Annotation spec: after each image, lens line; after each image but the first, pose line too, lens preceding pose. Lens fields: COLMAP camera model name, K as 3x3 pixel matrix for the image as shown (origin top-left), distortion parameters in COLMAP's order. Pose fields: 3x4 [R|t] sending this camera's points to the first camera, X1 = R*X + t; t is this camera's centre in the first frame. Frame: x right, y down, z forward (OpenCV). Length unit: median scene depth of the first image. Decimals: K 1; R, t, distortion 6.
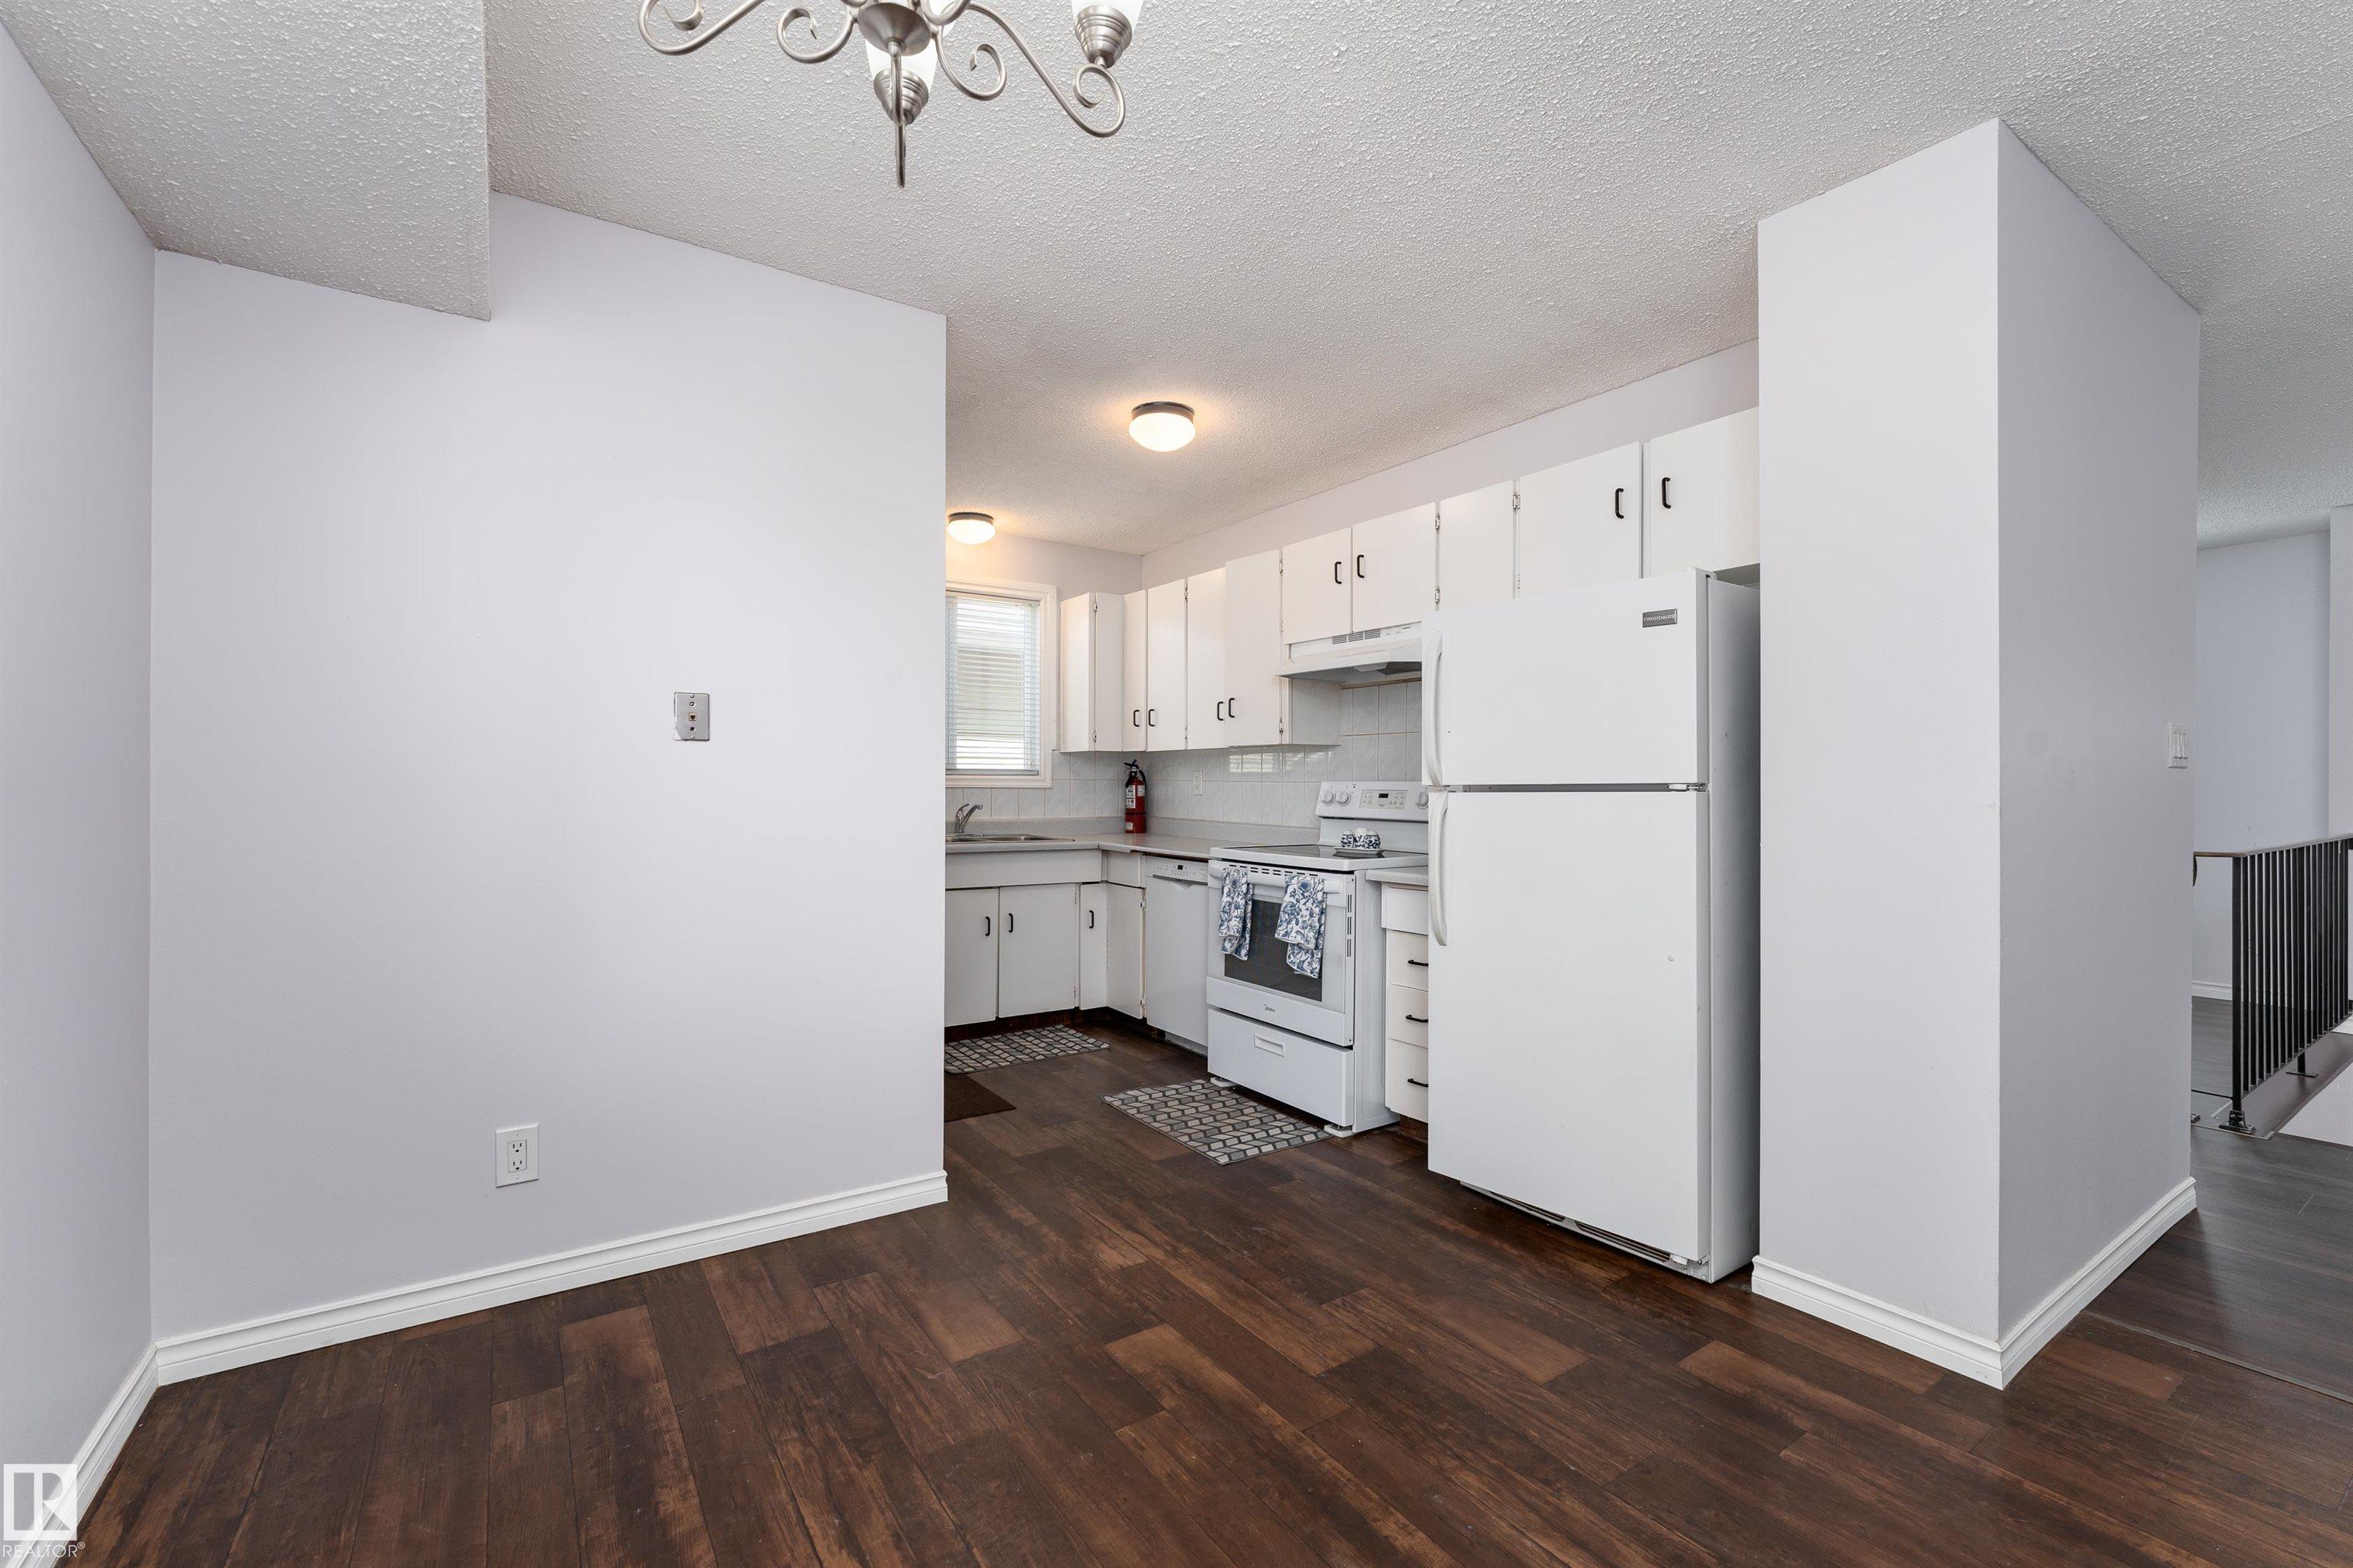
lens RADIAL K [[991.5, 0, 1166.4], [0, 991.5, 786.9], [0, 0, 1]] dist [-0.002496, -0.000110]
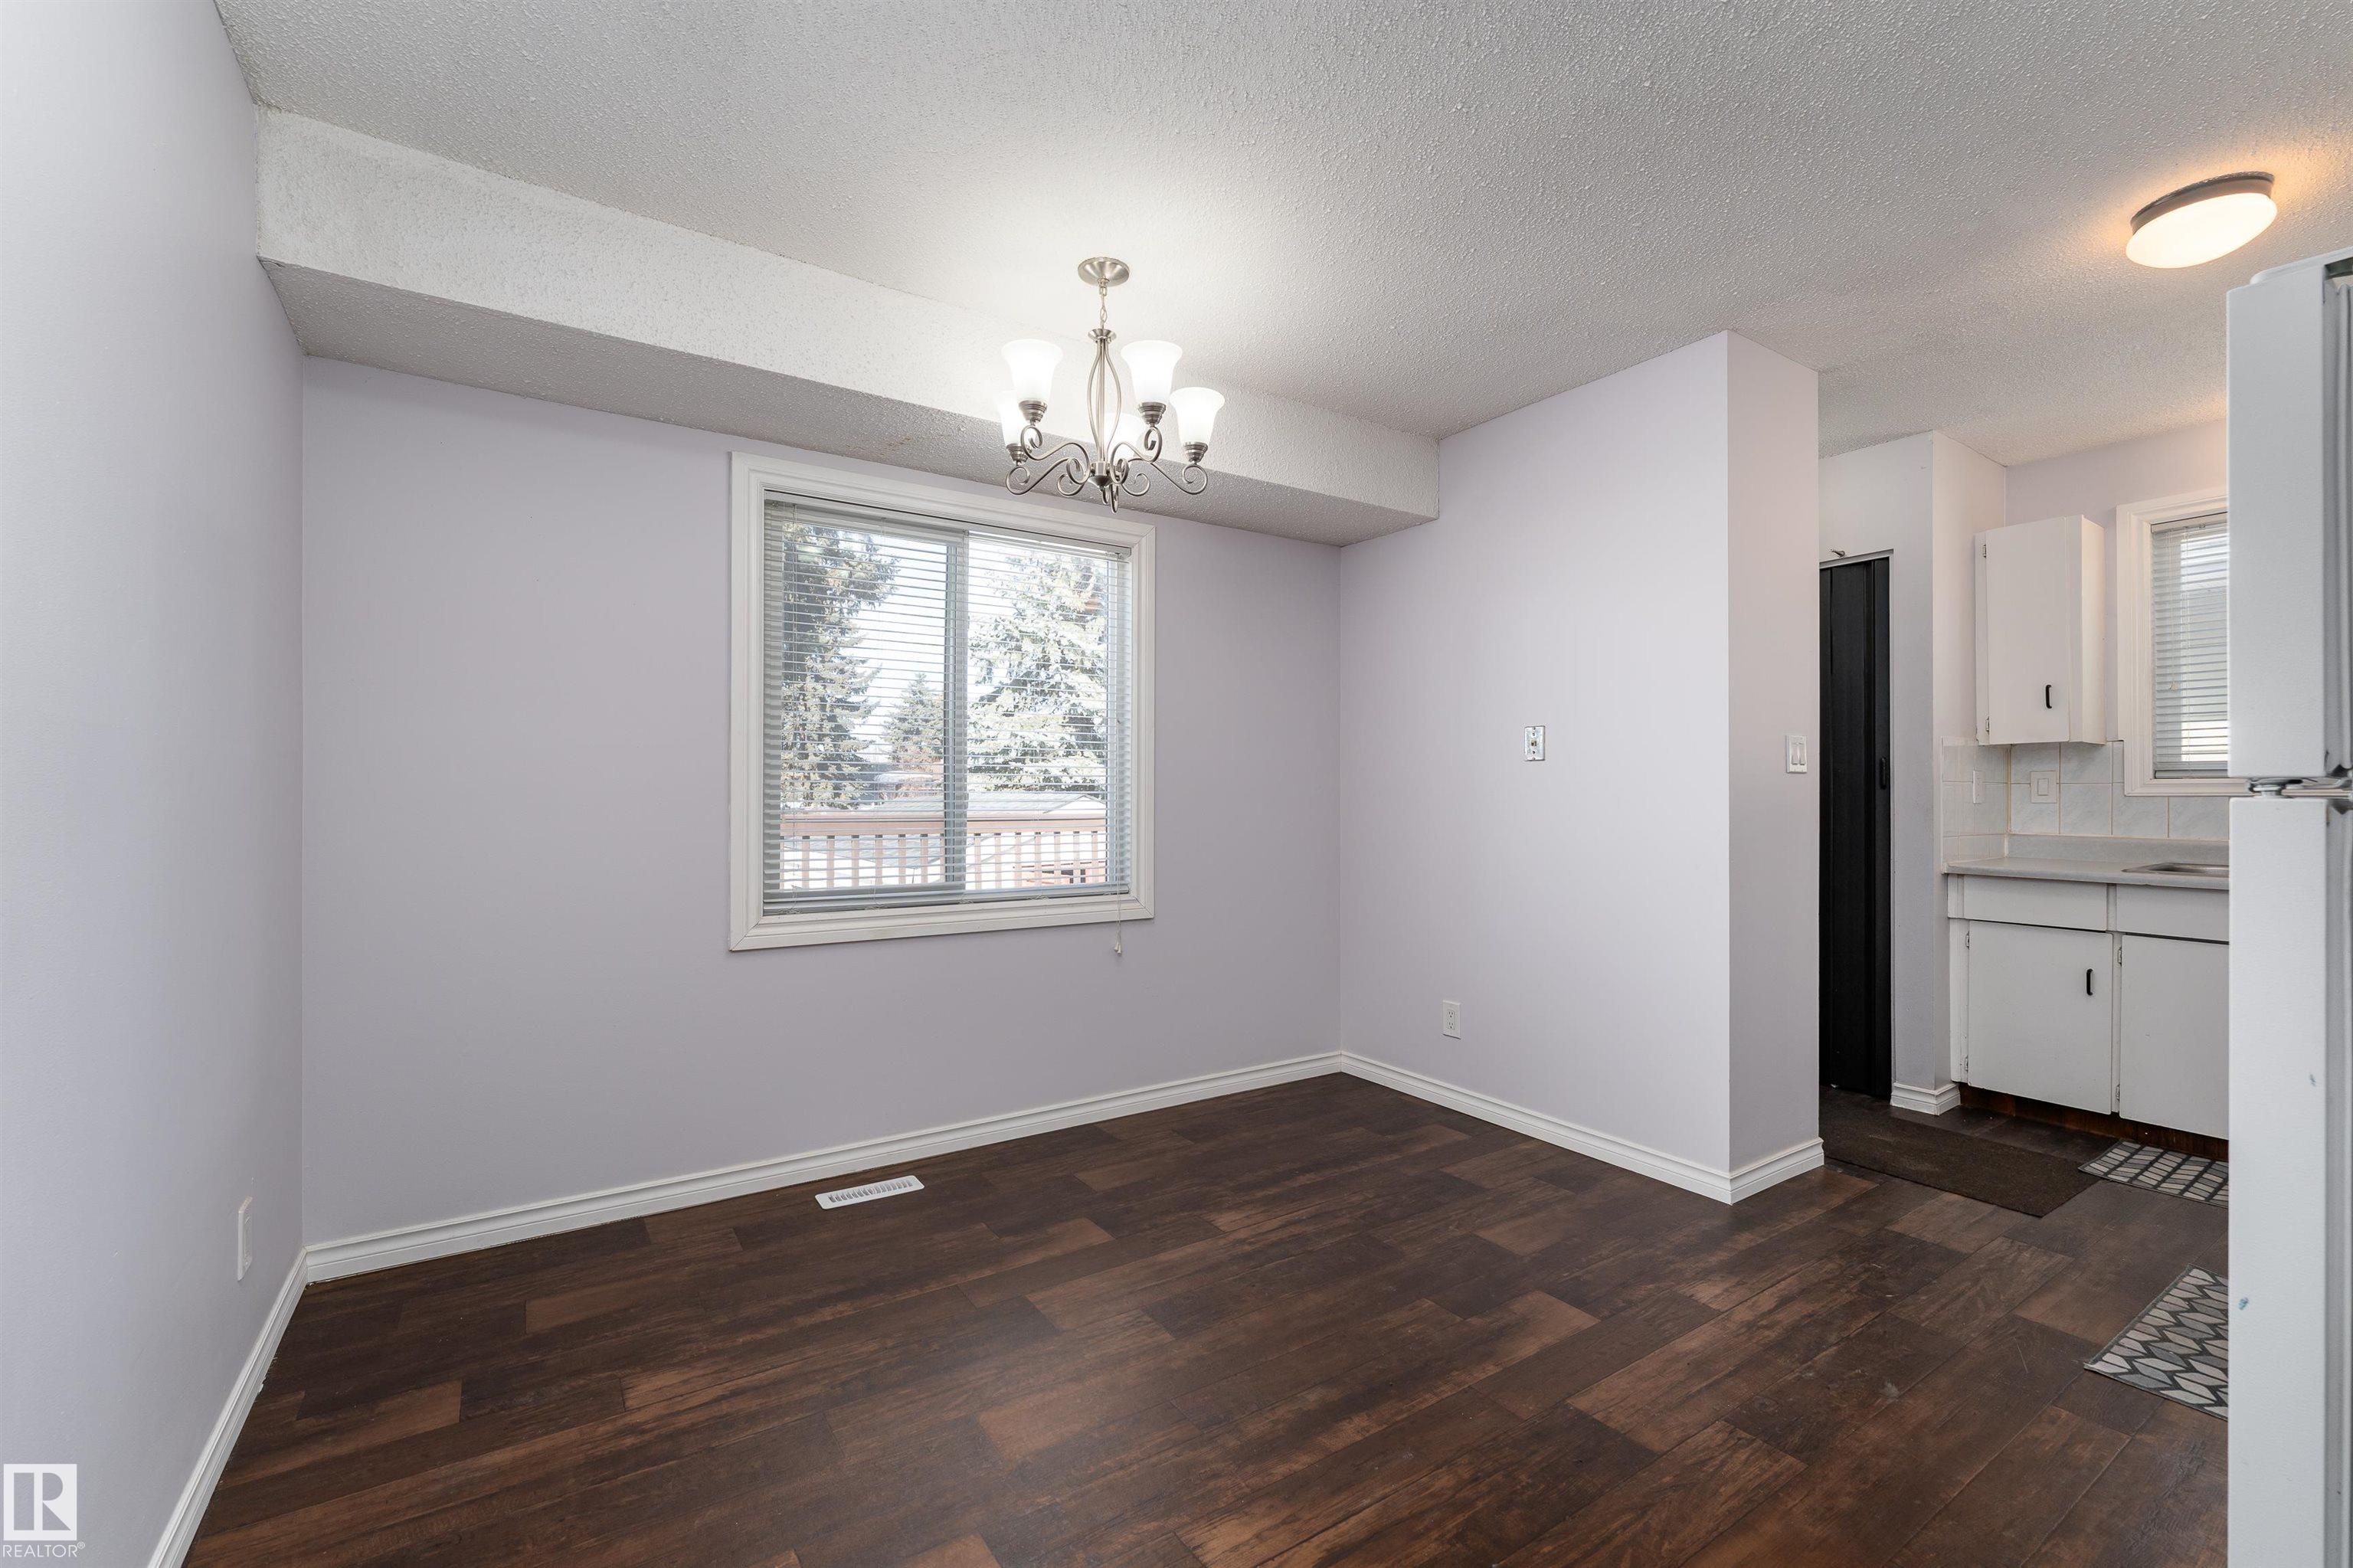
lens RADIAL K [[991.5, 0, 1171.8], [0, 991.5, 788.9], [0, 0, 1]] dist [-0.002496, -0.000110]
pose [[-0.004901, -0.007627, -0.999959, 0.645924], [-0.001966, 0.999969, -0.007618, 0.003368], [0.999986, 0.001929, -0.004916, 0.357059]]
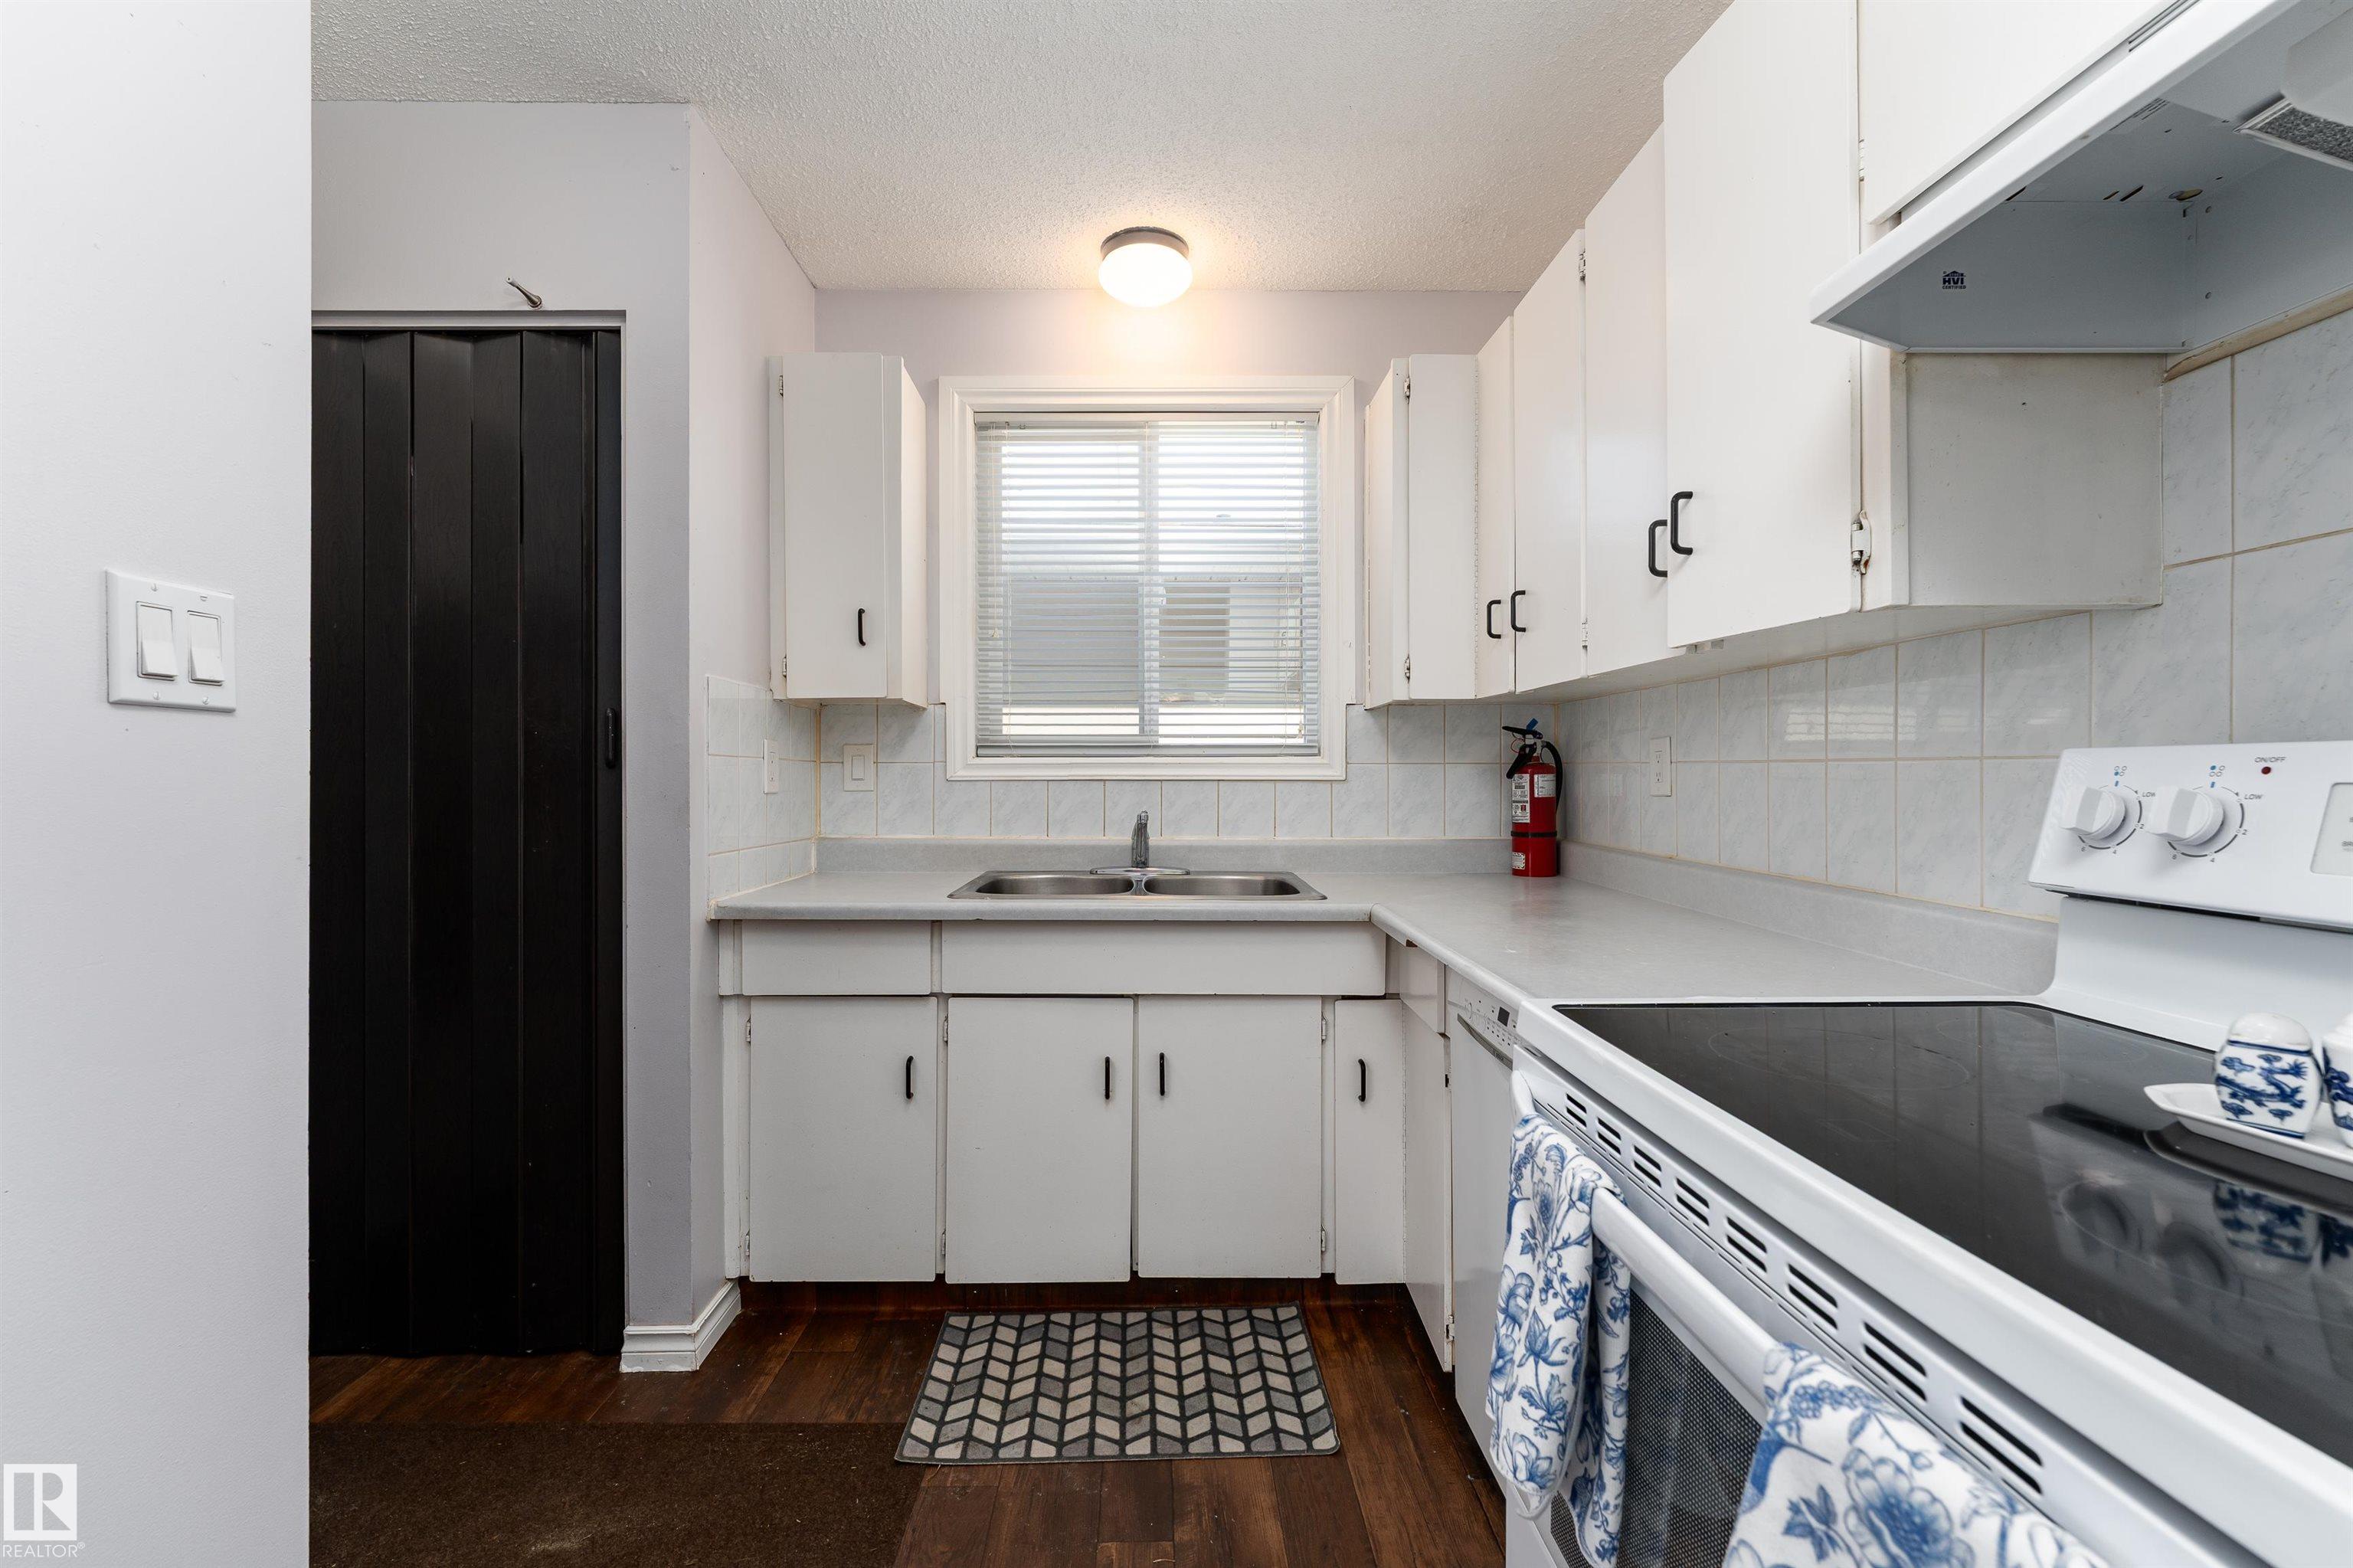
lens RADIAL K [[991.5, 0, 1171.2], [0, 991.5, 779.3], [0, 0, 1]] dist [-0.002496, -0.000110]
pose [[0.841970, -0.003276, -0.539514, 0.127021], [0.003001, 0.999995, -0.001390, 0.001483], [0.539516, -0.000449, 0.841975, 0.833580]]
